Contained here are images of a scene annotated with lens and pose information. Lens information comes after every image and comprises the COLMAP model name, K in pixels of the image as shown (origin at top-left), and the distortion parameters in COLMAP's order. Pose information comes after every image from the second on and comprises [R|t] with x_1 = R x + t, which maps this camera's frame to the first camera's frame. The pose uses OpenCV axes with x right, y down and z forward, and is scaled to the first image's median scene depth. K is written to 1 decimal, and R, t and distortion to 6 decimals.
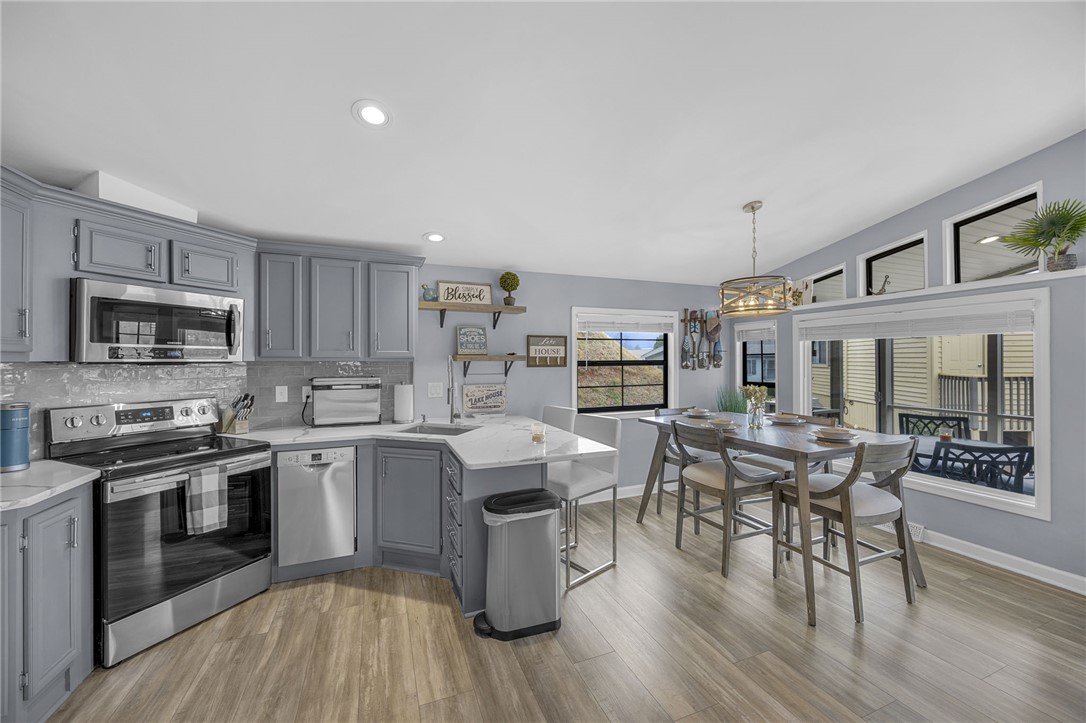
lens RADIAL K [[394.8, 0, 541.1], [0, 394.8, 359.8], [0, 0, 1]] dist [0.001130, -0.000090]
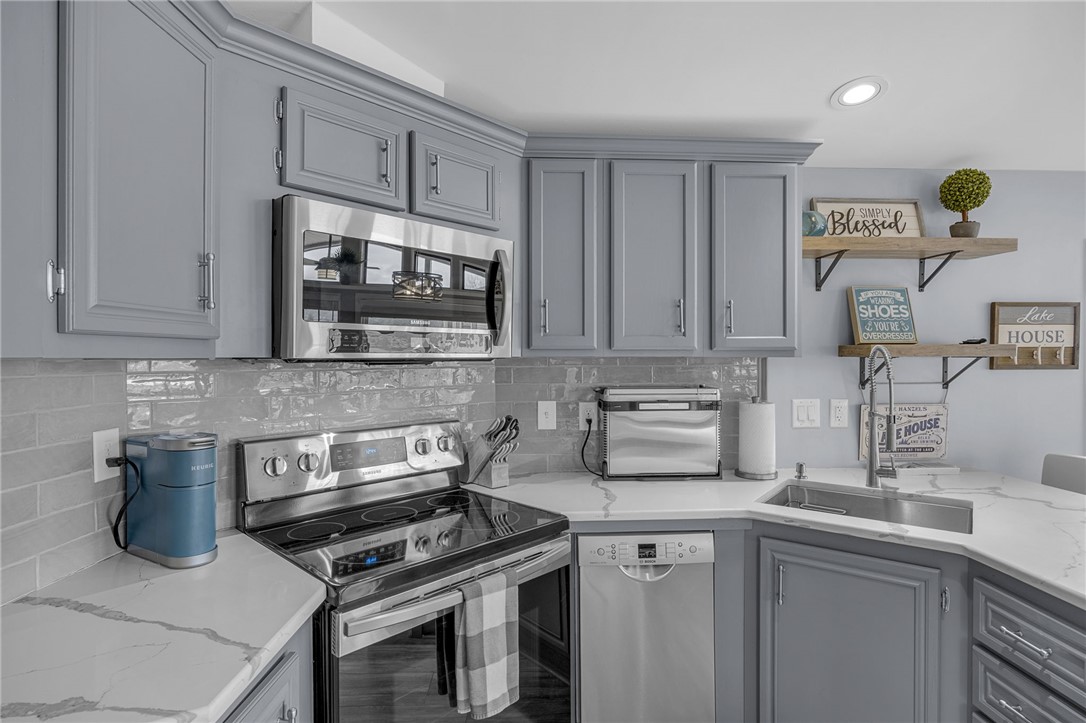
lens RADIAL K [[438.3, 0, 523.4], [0, 438.3, 357.0], [0, 0, 1]] dist [0.000416, 0.000065]
pose [[0.953003, -0.000868, -0.302960, -0.539300], [0.001502, 0.999997, 0.001859, 0.002142], [0.302958, -0.002226, 0.953001, 0.421444]]
